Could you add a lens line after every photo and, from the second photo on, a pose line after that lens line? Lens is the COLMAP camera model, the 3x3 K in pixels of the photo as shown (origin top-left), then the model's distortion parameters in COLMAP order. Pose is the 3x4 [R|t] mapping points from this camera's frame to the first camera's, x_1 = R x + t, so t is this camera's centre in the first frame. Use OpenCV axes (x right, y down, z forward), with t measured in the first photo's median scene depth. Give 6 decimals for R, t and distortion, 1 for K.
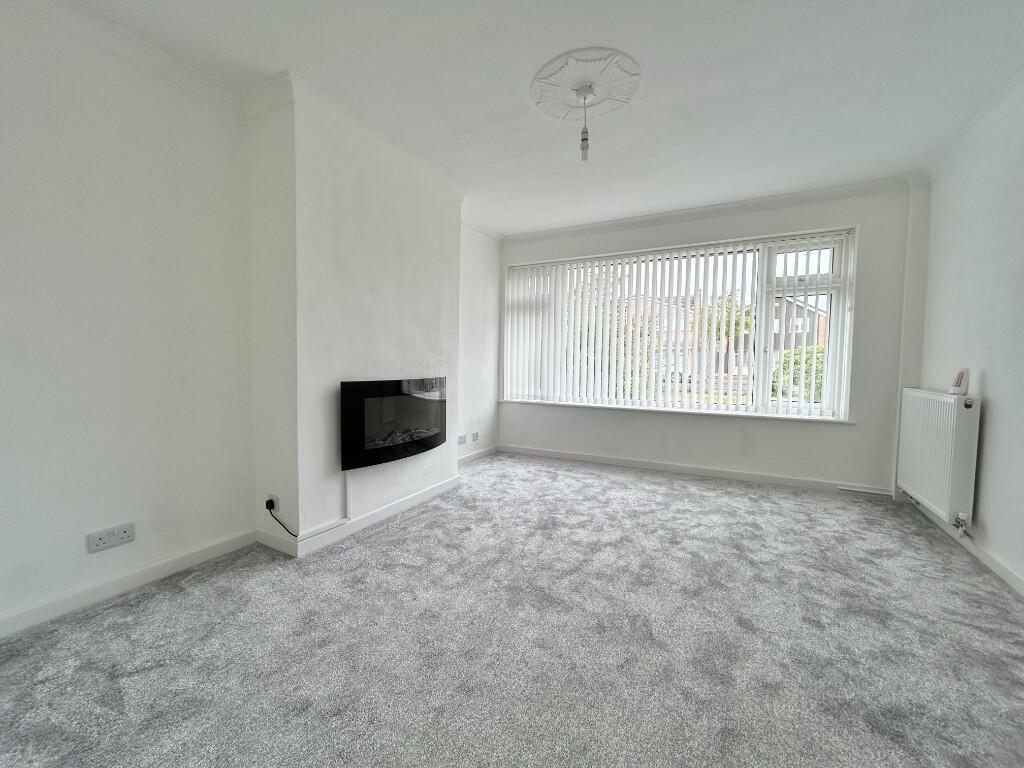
lens RADIAL K [[411.7, 0, 511.7], [0, 411.7, 381.9], [0, 0, 1]] dist [-0.003241, 0.000445]
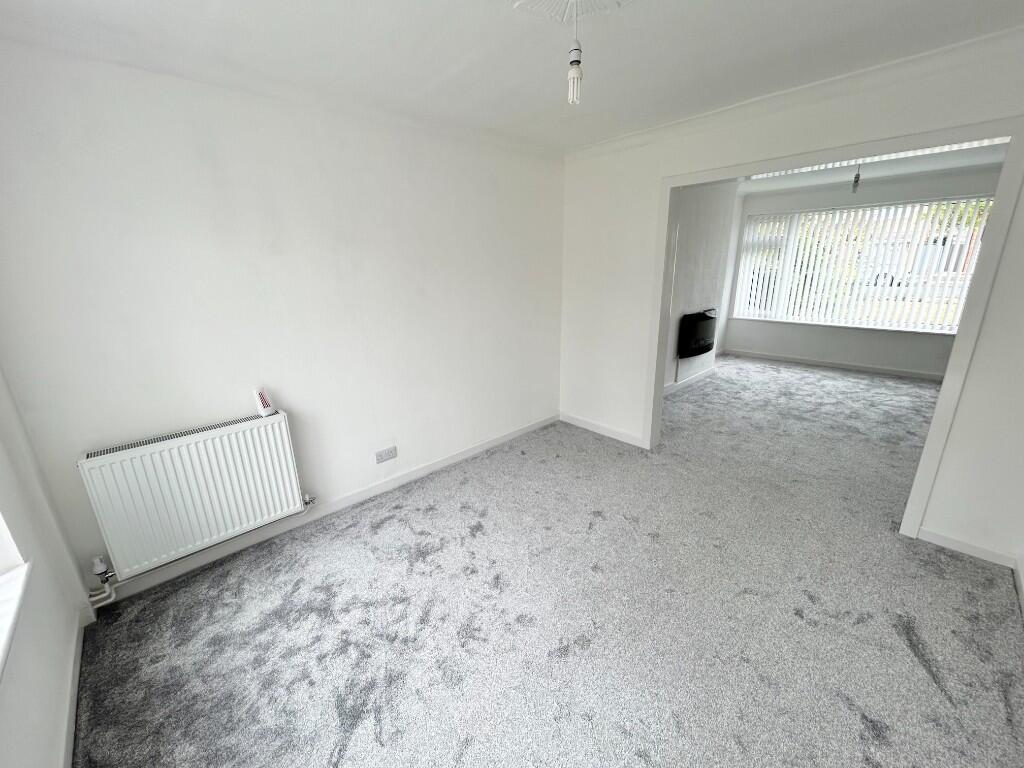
lens RADIAL K [[411.7, 0, 511.4], [0, 411.7, 385.5], [0, 0, 1]] dist [-0.003241, 0.000445]
pose [[0.943861, 0.059668, -0.324910, -0.472450], [0.019171, 0.972000, 0.234196, -0.131985], [0.329786, -0.227277, 0.916289, -1.045728]]
